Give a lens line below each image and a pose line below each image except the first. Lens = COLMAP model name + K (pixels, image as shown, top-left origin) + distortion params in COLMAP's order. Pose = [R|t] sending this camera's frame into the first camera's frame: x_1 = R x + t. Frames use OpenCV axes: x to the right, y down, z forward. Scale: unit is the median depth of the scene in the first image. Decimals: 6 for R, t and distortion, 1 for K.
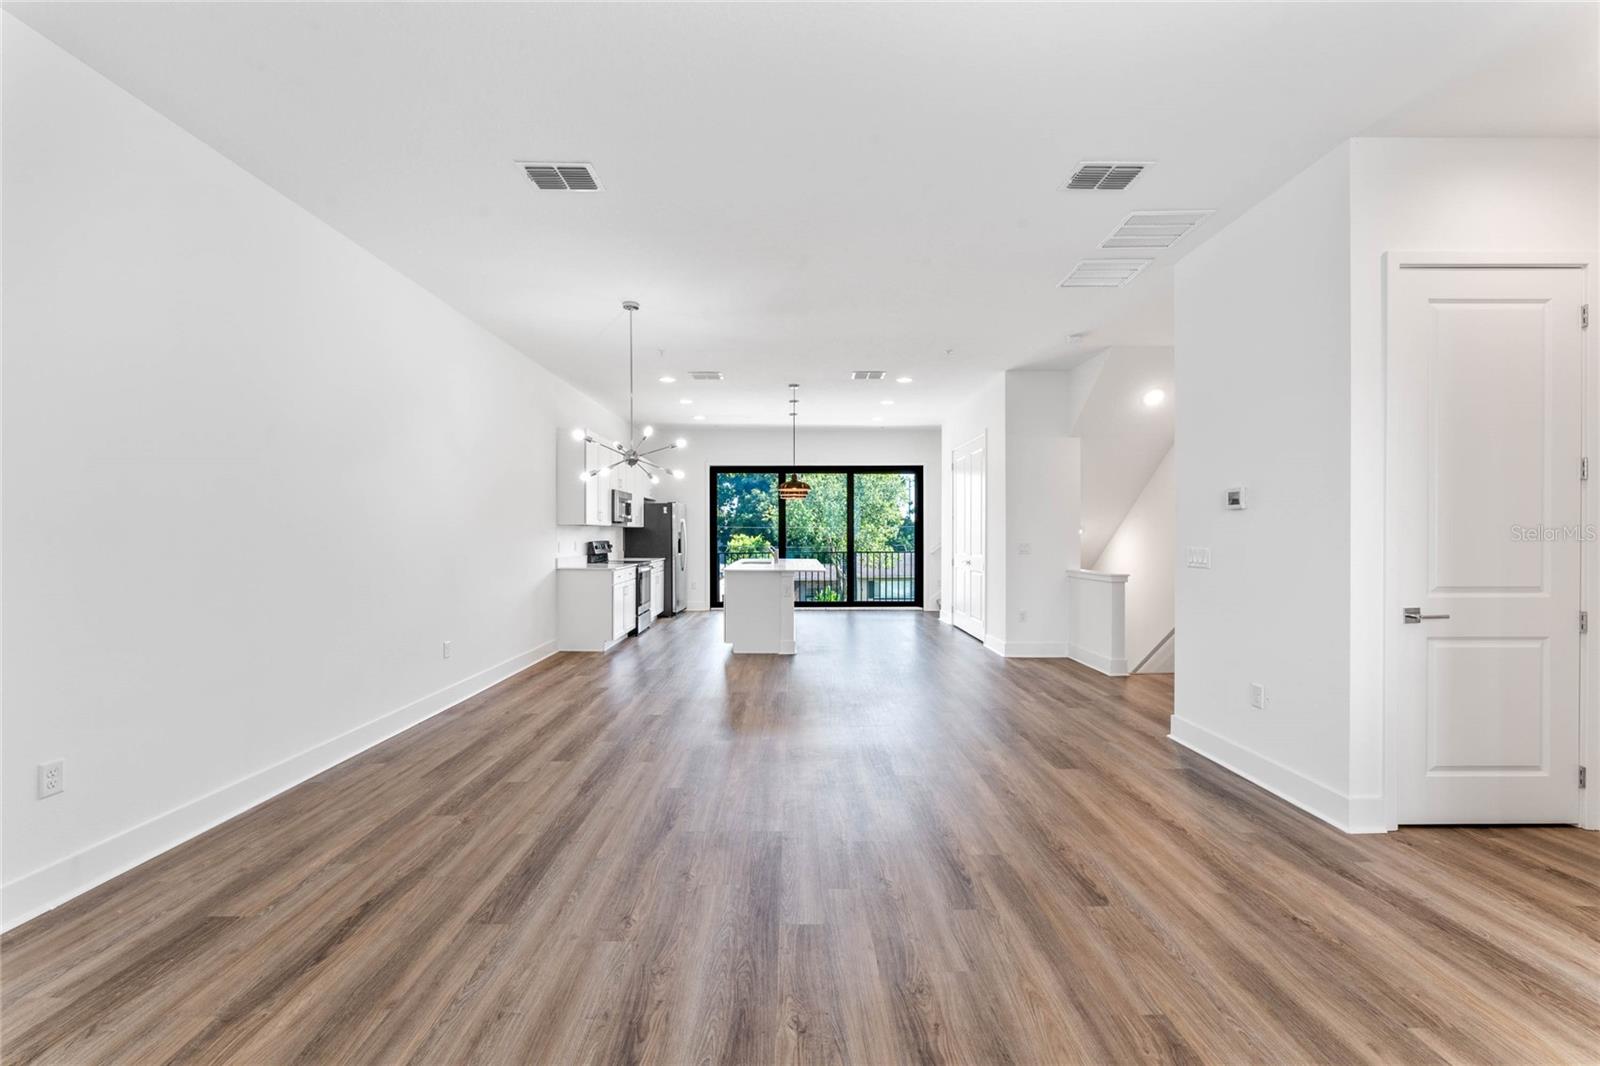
lens RADIAL K [[649.1, 0, 795.9], [0, 649.1, 530.8], [0, 0, 1]] dist [-0.004413, 0.000103]
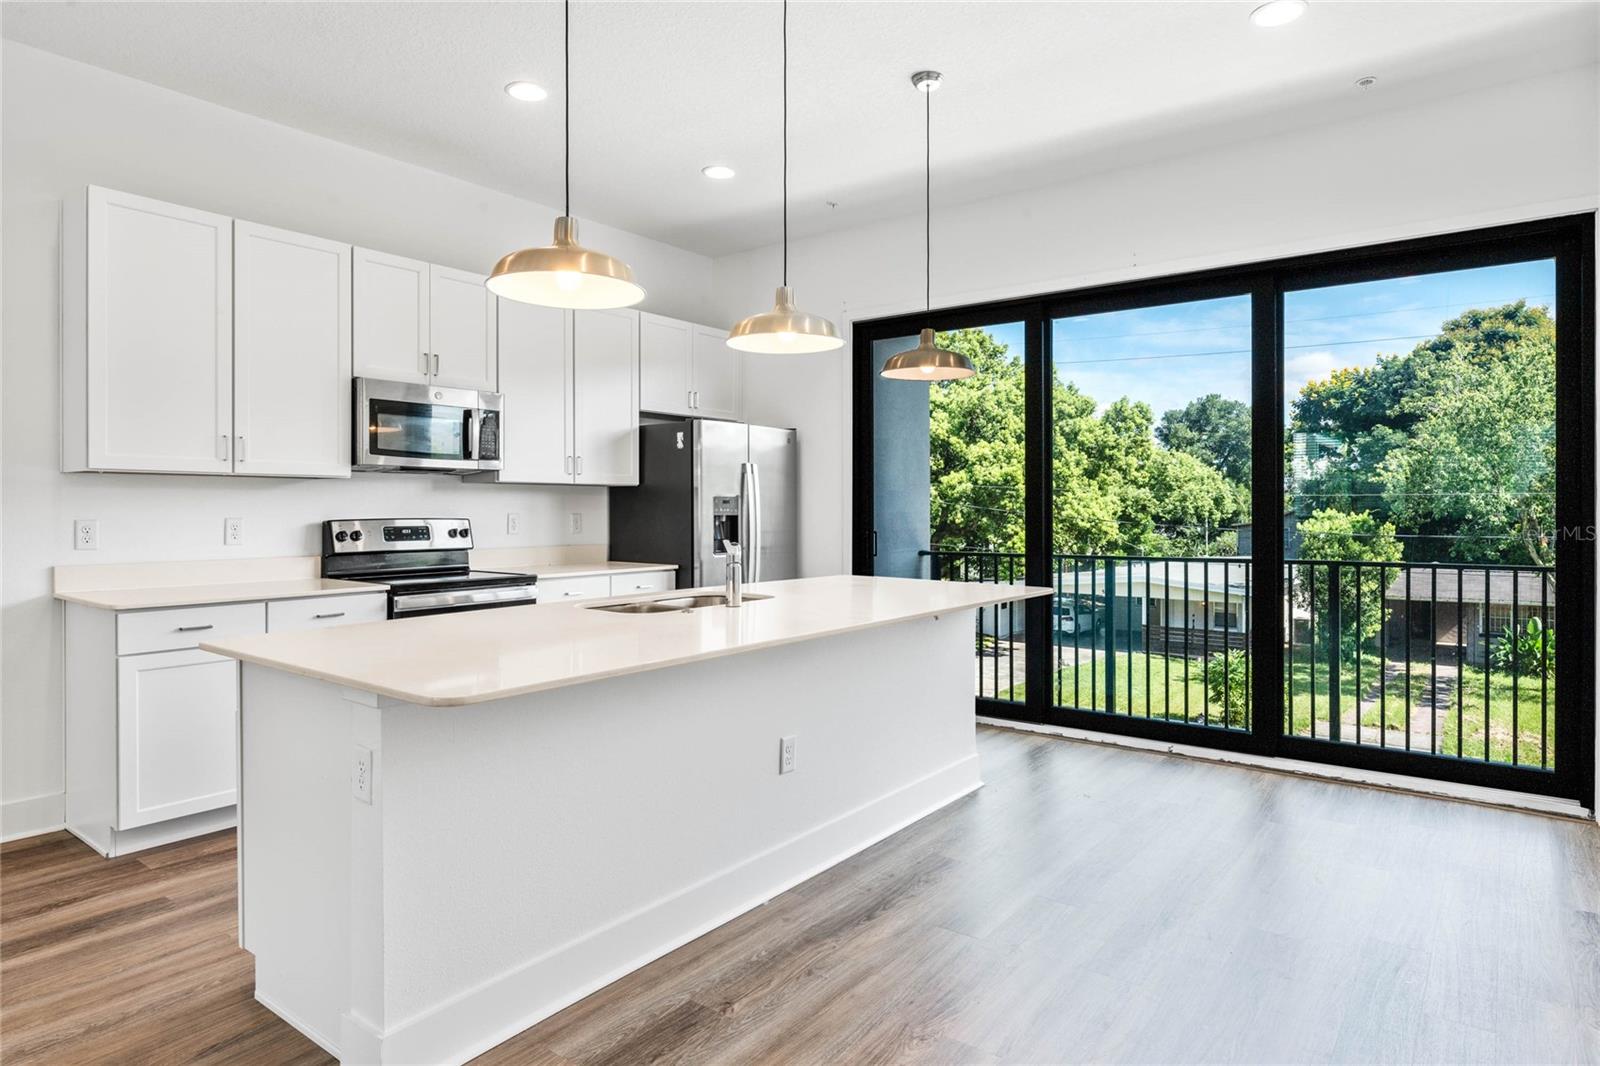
lens RADIAL K [[927.0, 0, 796.2], [0, 927.0, 519.1], [0, 0, 1]] dist [0.004877, 0.001751]
pose [[0.790001, 0.007756, -0.613056, 0.389754], [0.001814, 0.999886, 0.014988, 0.013571], [0.613102, -0.012952, 0.789897, 1.239890]]
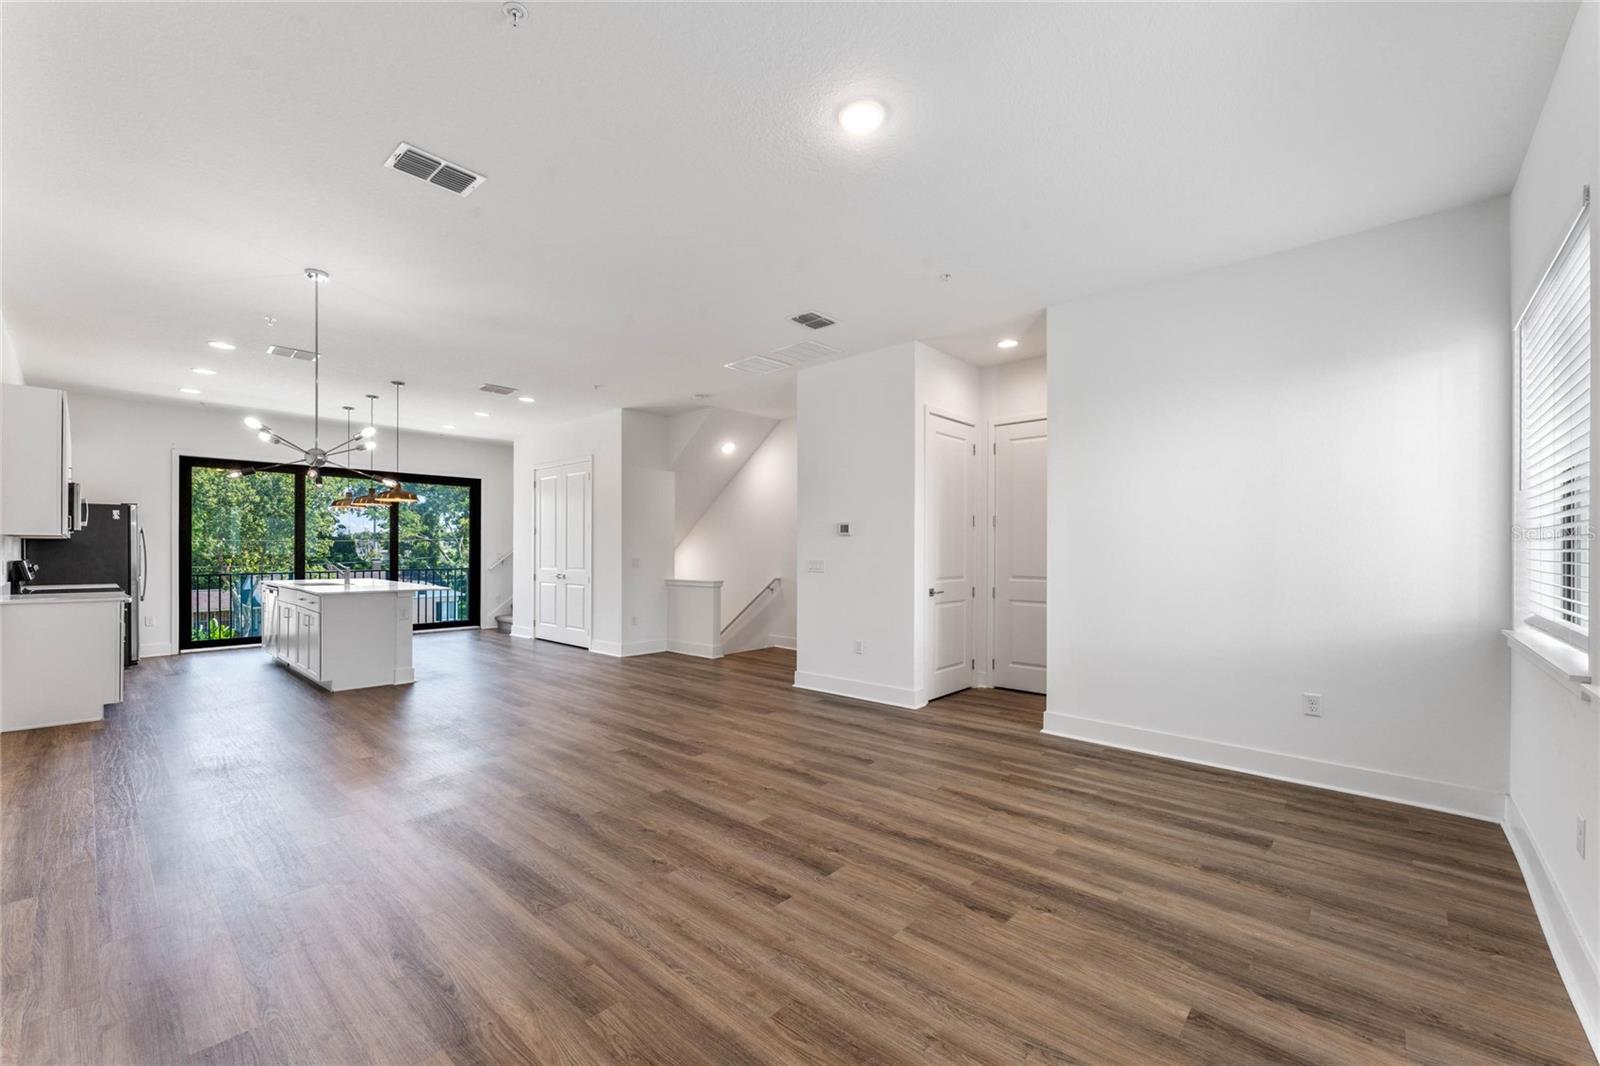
lens RADIAL K [[649.1, 0, 801.5], [0, 649.1, 547.2], [0, 0, 1]] dist [-0.004413, 0.000103]
pose [[0.672708, 0.004811, 0.739893, -0.447034], [-0.005600, 0.999983, -0.001411, -0.000605], [-0.739887, -0.003194, 0.672723, -0.016886]]
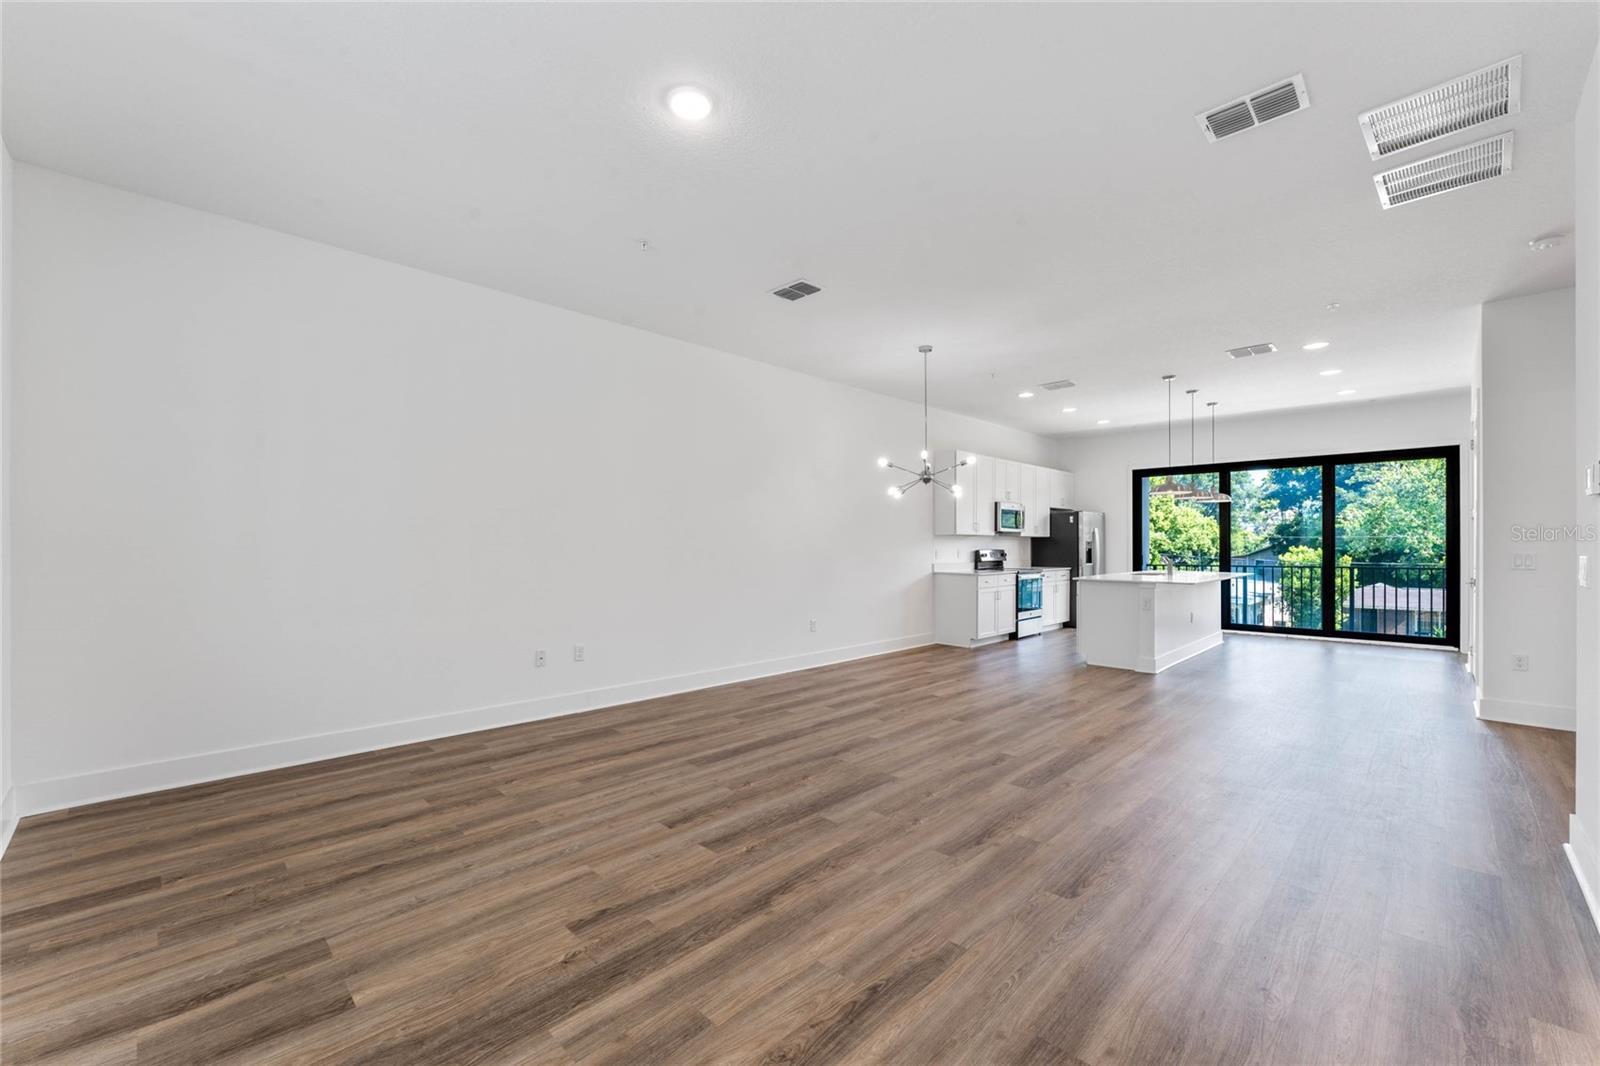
lens RADIAL K [[649.1, 0, 789.6], [0, 649.1, 547.5], [0, 0, 1]] dist [-0.004413, 0.000103]
pose [[0.700916, 0.001096, -0.713243, 0.418884], [0.003576, 0.999981, 0.005051, 0.009169], [0.713234, -0.006091, 0.700899, -0.010982]]
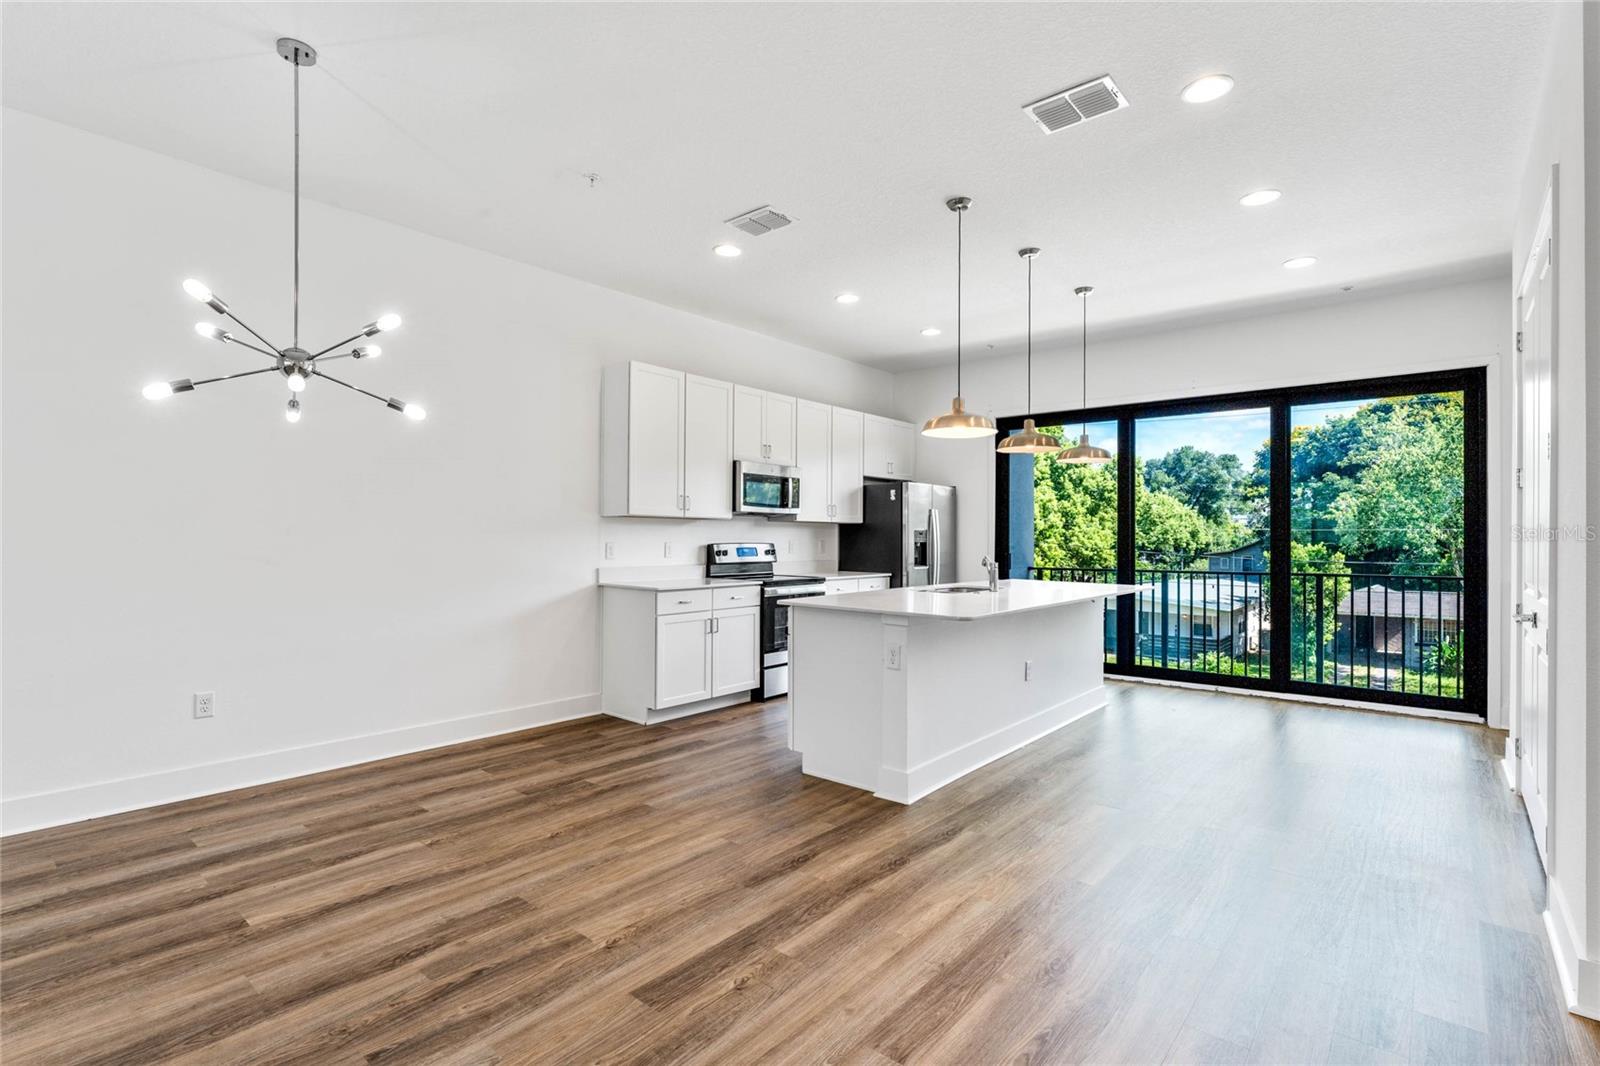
lens RADIAL K [[758.3, 0, 795.2], [0, 758.3, 540.4], [0, 0, 1]] dist [0.003691, 0.000736]
pose [[0.758487, 0.006172, -0.651659, 0.398729], [-0.002780, 0.999977, 0.006236, 0.013641], [0.651682, -0.002918, 0.758487, 0.812195]]
